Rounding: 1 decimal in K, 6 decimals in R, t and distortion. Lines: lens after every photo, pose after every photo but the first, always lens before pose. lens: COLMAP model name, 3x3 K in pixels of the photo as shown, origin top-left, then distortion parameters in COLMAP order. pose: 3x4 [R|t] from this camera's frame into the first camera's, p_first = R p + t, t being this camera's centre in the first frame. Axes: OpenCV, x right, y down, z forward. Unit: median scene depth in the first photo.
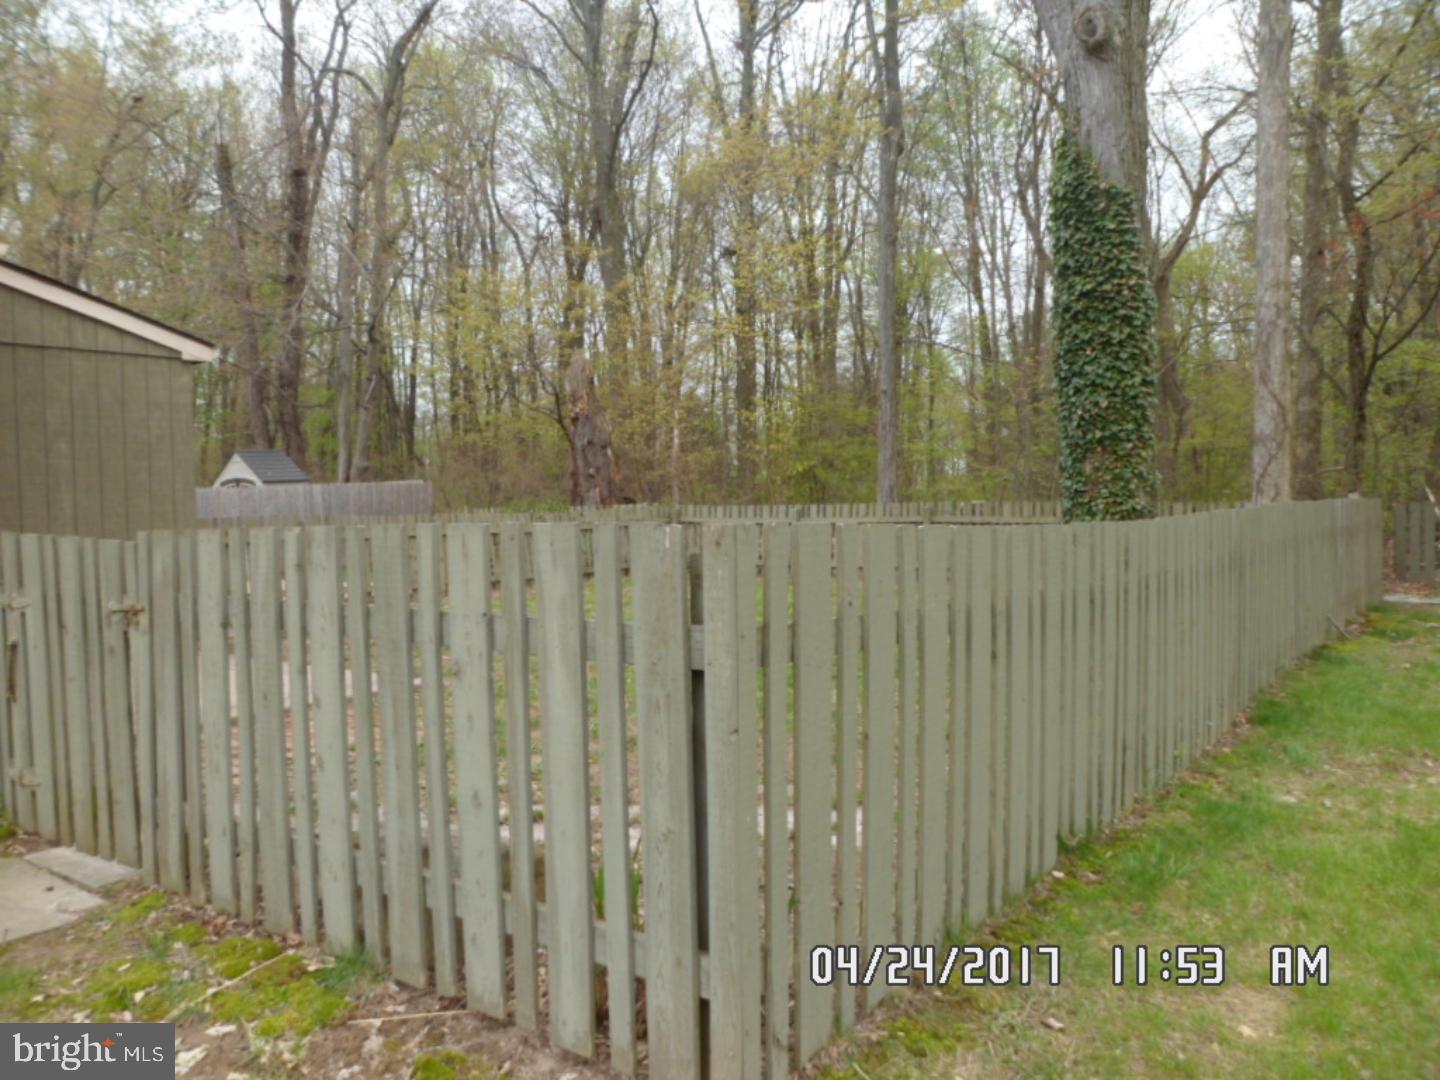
lens RADIAL K [[1111.1, 0, 720.0], [0, 1111.1, 540.0], [0, 0, 1]] dist [-0.156887, 0.130161]
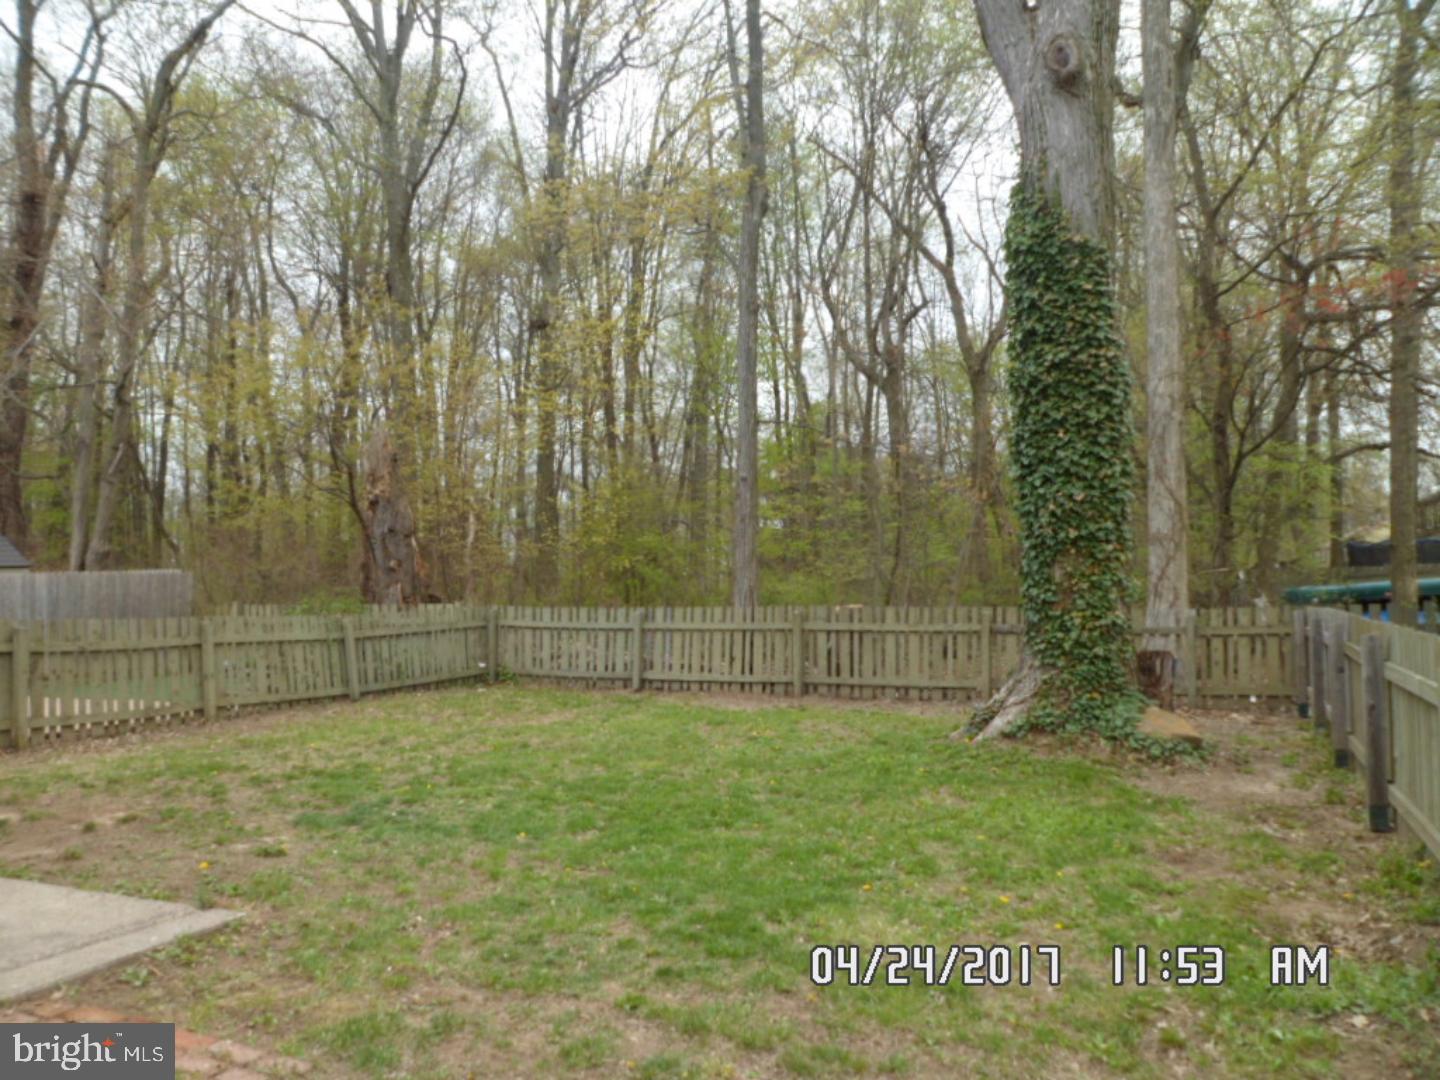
lens RADIAL K [[1111.1, 0, 720.0], [0, 1111.1, 540.0], [0, 0, 1]] dist [-0.156887, 0.130161]
pose [[0.977273, 0.019369, 0.211099, -0.090185], [-0.002019, 0.996622, -0.082098, -0.022960], [-0.211976, 0.079806, 0.974011, 0.245702]]
